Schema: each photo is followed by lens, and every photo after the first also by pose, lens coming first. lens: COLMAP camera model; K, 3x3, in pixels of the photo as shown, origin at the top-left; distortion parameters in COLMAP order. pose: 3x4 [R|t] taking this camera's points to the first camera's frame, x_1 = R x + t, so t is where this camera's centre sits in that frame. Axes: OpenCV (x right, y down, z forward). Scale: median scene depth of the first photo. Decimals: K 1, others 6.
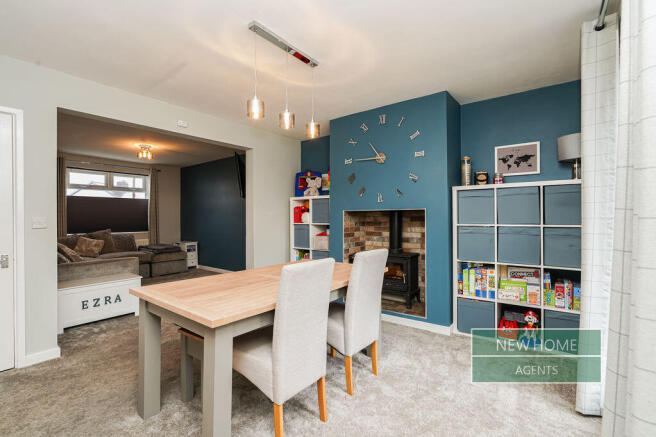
lens RADIAL K [[306.4, 0, 323.9], [0, 306.4, 226.8], [0, 0, 1]] dist [0.001564, 0.000295]
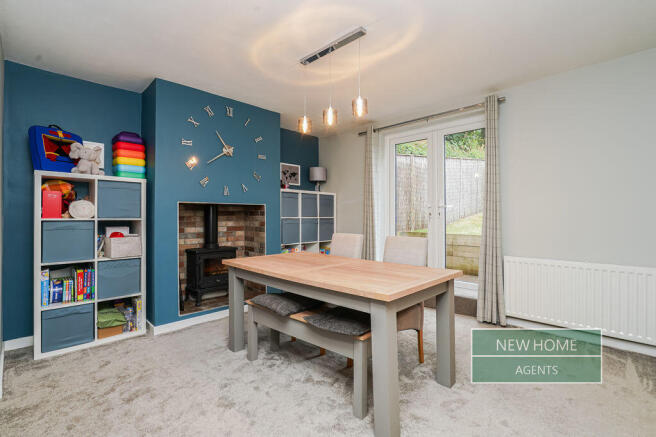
lens RADIAL K [[308.3, 0, 328.6], [0, 308.3, 211.8], [0, 0, 1]] dist [0.000484, 0.000169]
pose [[0.089780, 0.013384, 0.995872, -0.825319], [0.024358, 0.999581, -0.015630, -0.006547], [-0.995664, 0.025661, 0.089416, 0.652376]]
